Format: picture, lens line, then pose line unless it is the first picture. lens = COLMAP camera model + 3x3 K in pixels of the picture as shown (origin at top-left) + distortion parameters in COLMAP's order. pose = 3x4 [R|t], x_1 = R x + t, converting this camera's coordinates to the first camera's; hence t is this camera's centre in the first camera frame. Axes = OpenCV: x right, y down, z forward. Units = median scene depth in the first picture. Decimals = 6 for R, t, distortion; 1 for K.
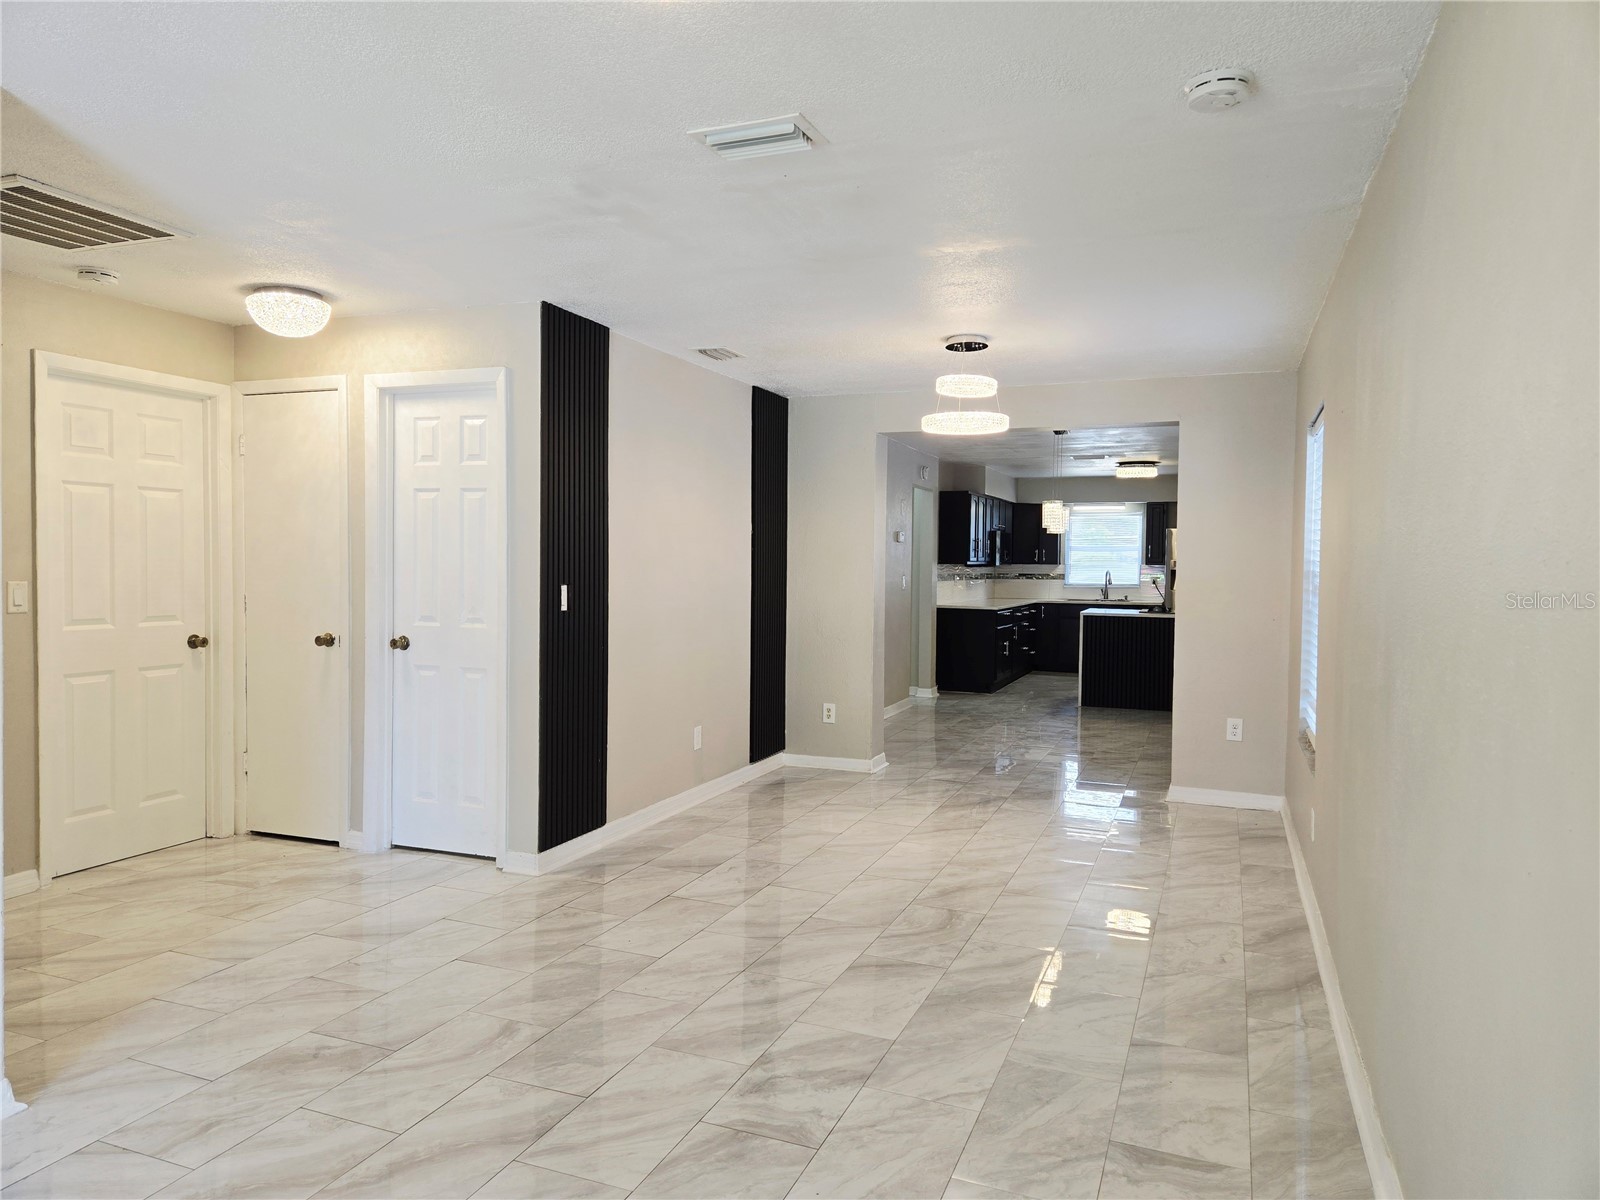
lens RADIAL K [[1061.9, 0, 800.0], [0, 1061.9, 600.0], [0, 0, 1]] dist [0.070750, -0.057478]
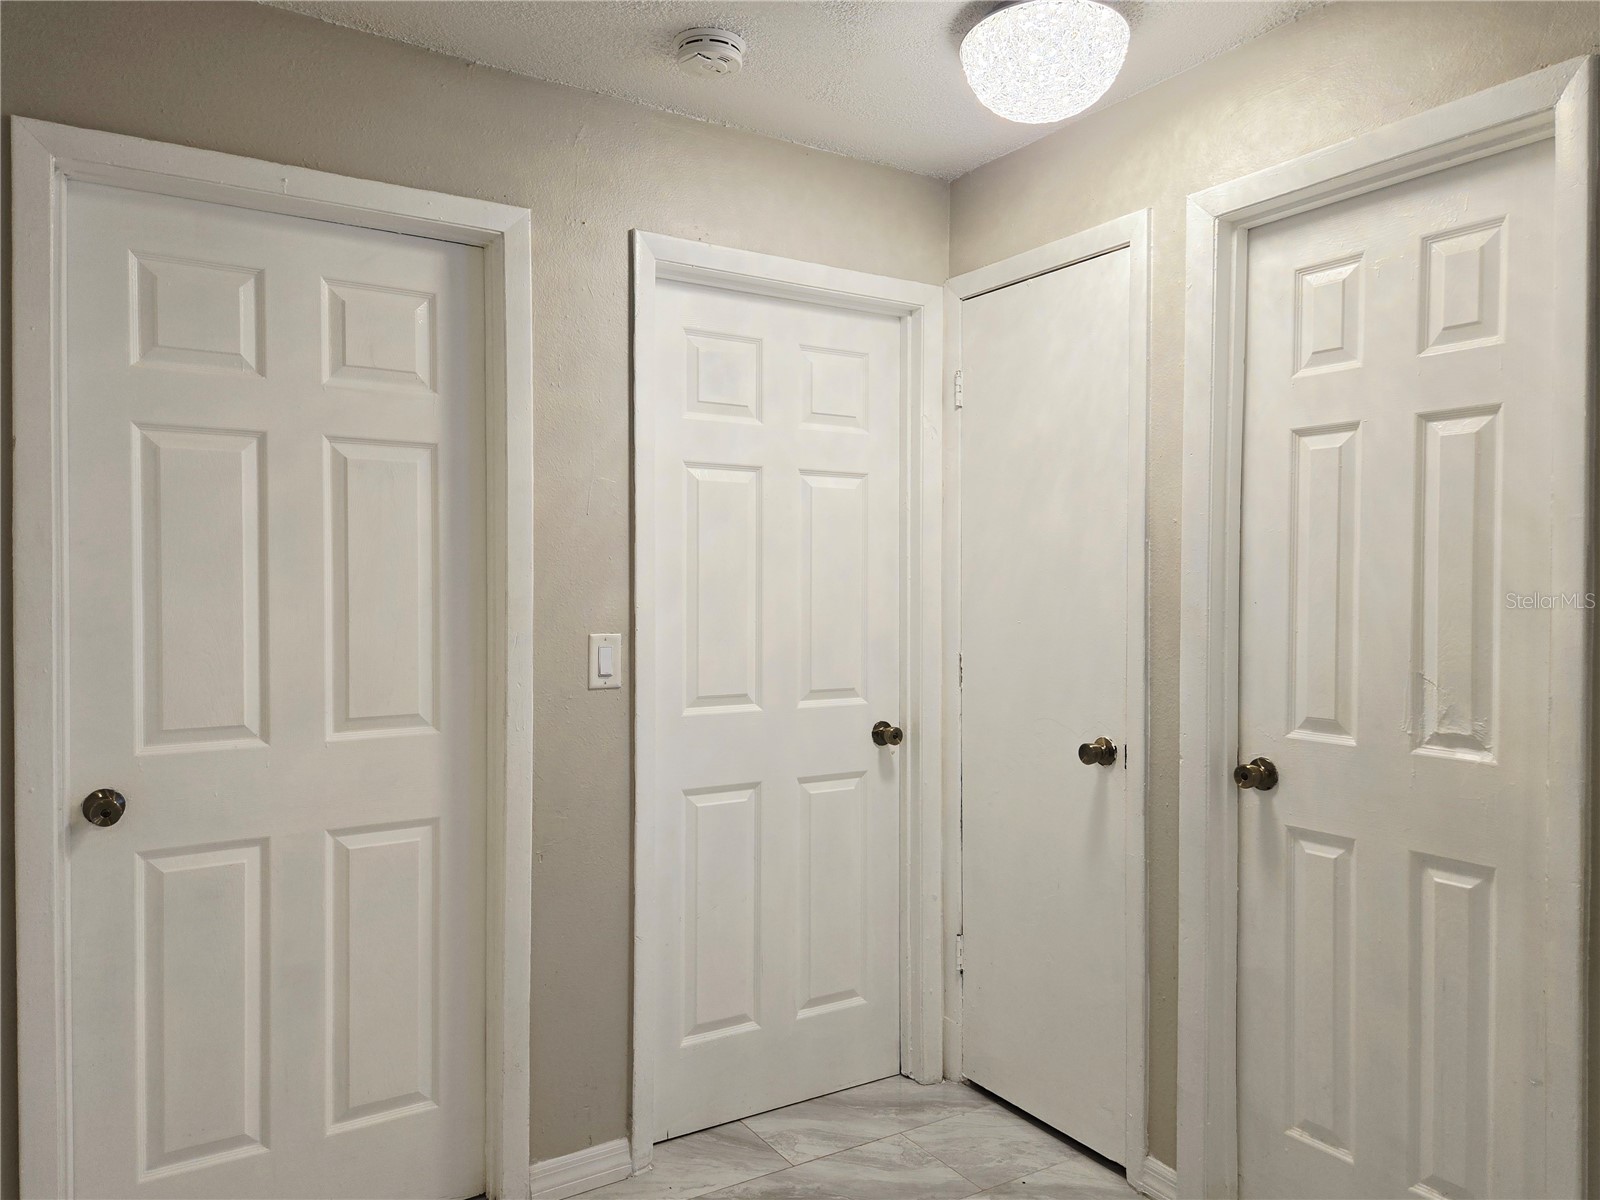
lens RADIAL K [[1061.9, 0, 800.0], [0, 1061.9, 600.0], [0, 0, 1]] dist [0.070750, -0.057478]
pose [[0.793503, -0.001495, -0.608565, -0.253823], [-0.014142, 0.999682, -0.020895, -0.021500], [0.608402, 0.025186, 0.793229, 0.529860]]
